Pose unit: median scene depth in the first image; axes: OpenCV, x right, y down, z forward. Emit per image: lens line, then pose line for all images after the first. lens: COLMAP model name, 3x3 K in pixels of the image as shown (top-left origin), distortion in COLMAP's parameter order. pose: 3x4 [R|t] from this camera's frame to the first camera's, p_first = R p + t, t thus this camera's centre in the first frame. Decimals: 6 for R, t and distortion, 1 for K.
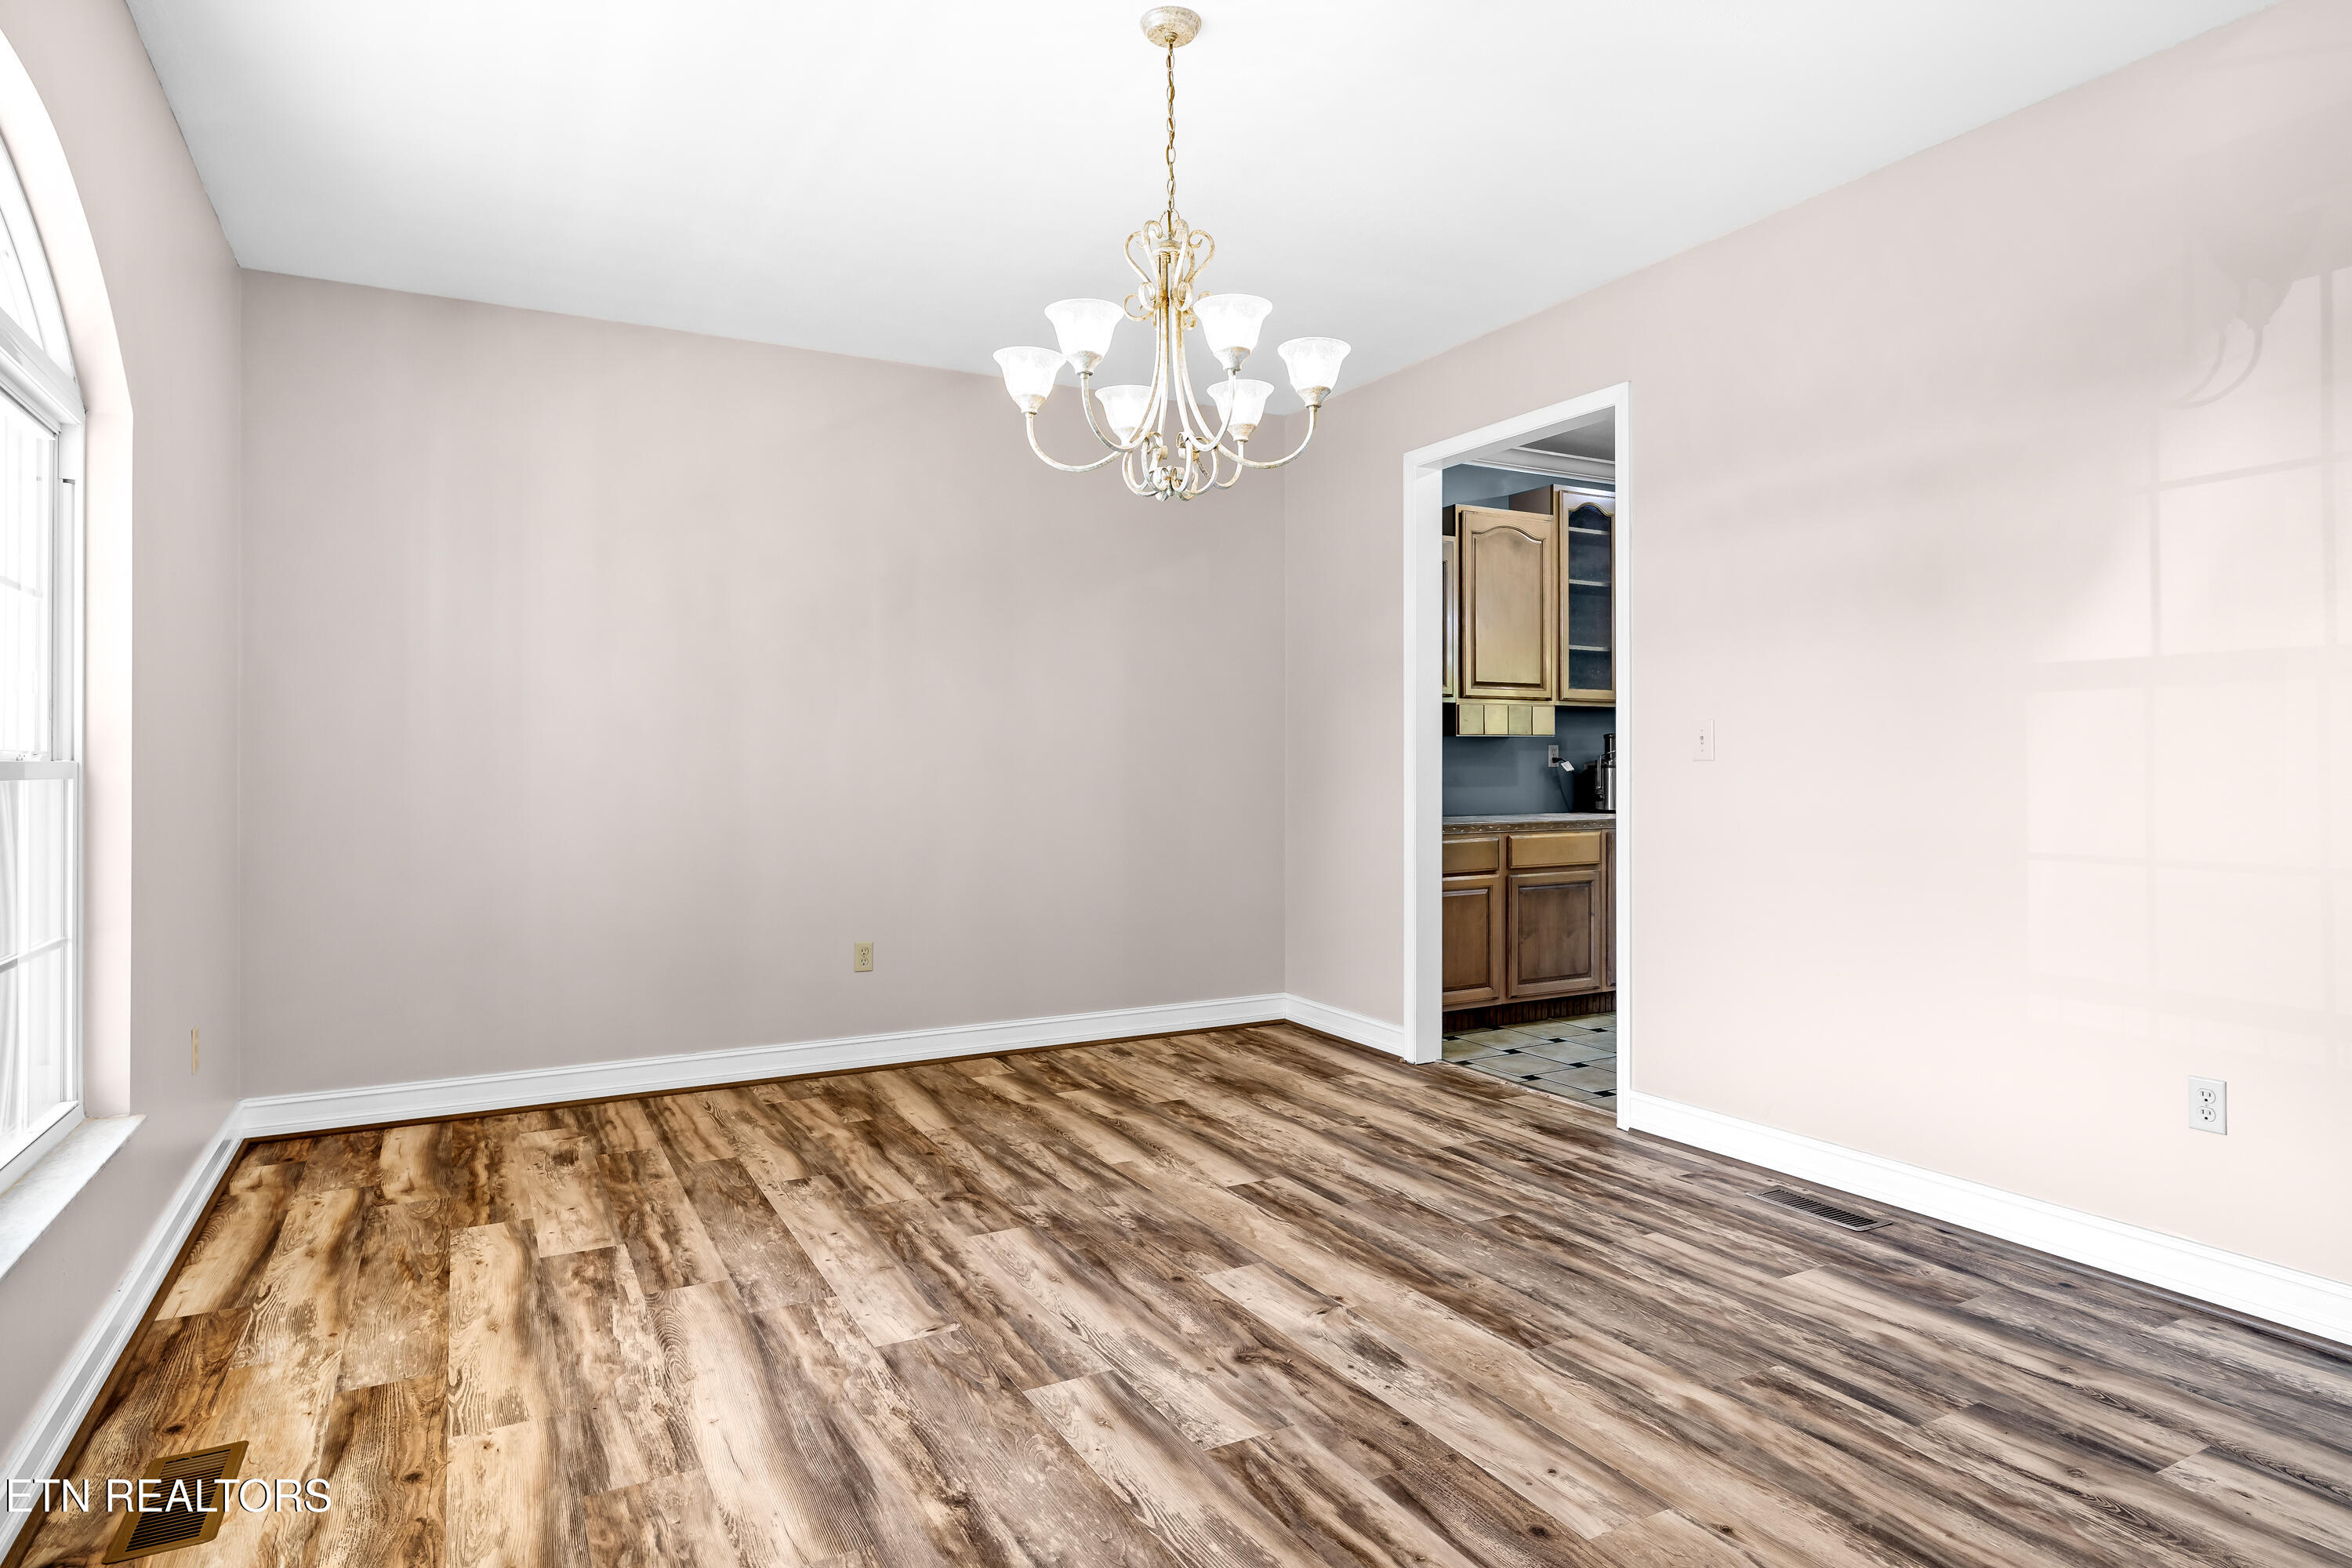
lens RADIAL K [[1381.5, 0, 1184.8], [0, 1381.5, 773.3], [0, 0, 1]] dist [-0.000516, 0.000673]
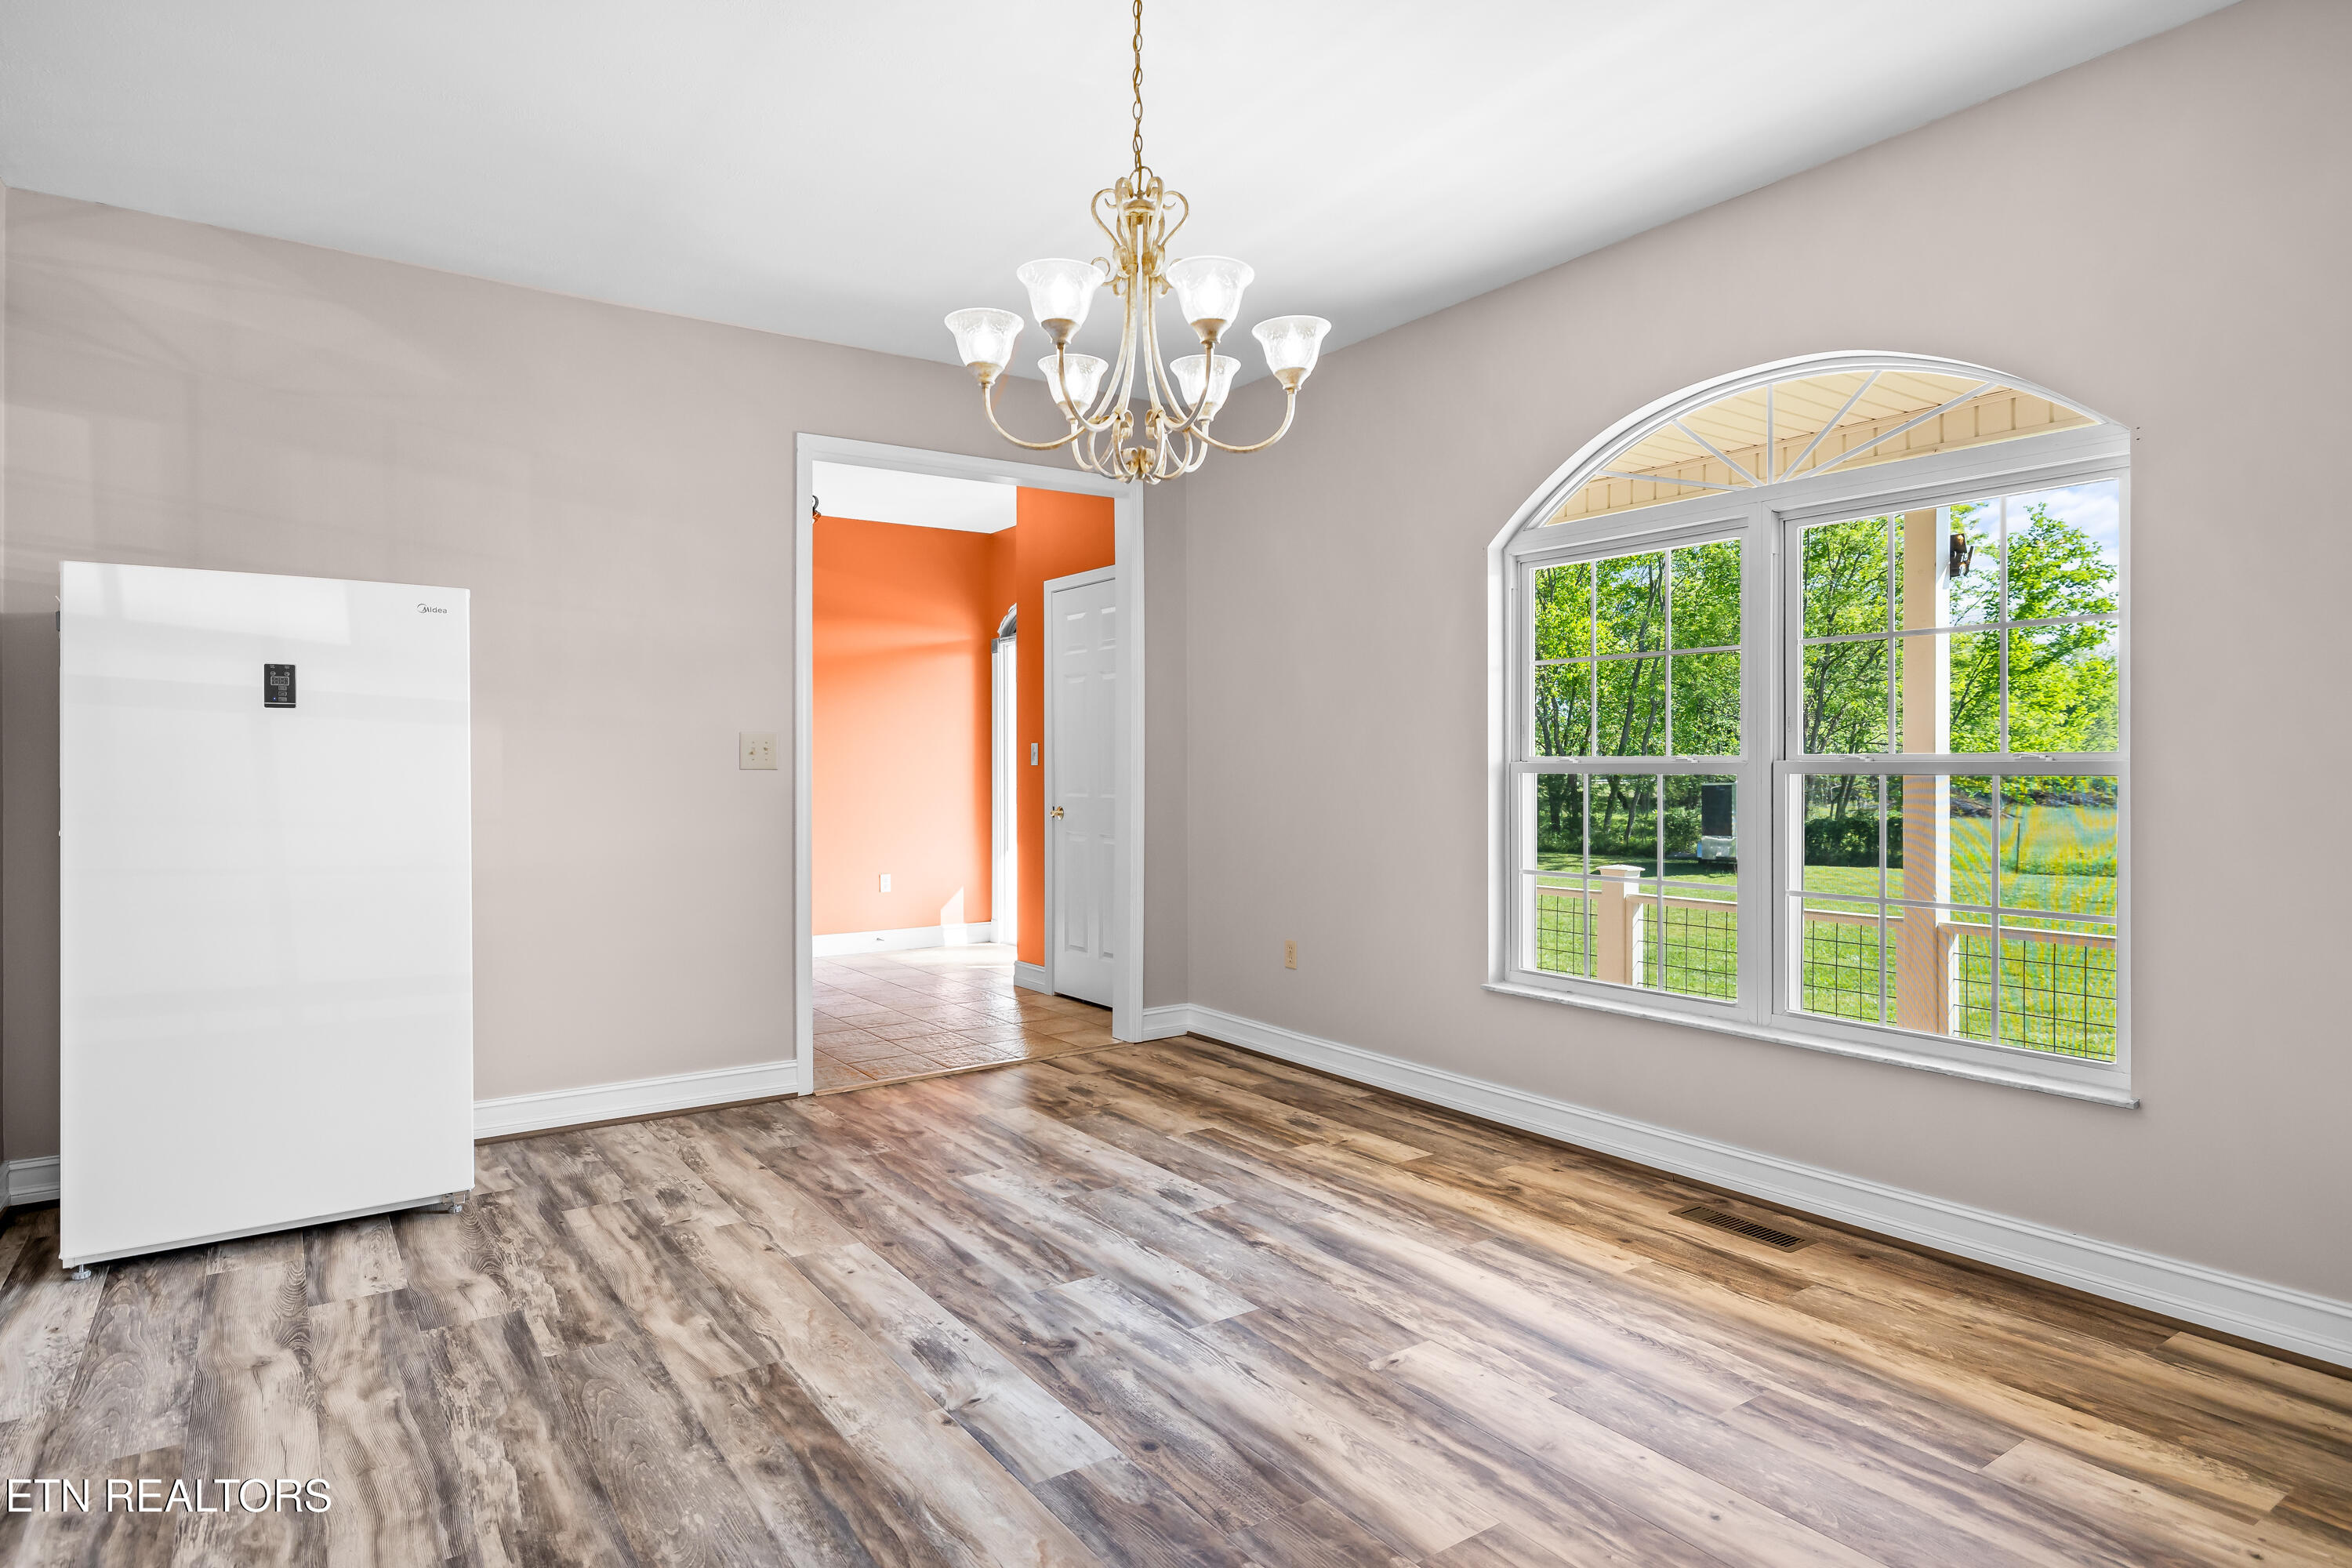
lens RADIAL K [[1381.5, 0, 1174.7], [0, 1381.5, 771.3], [0, 0, 1]] dist [-0.000516, 0.000673]
pose [[-0.994817, 0.004649, -0.101575, 0.065823], [0.003646, 0.999943, 0.010056, -0.014818], [0.101616, 0.009634, -0.994777, 2.037903]]
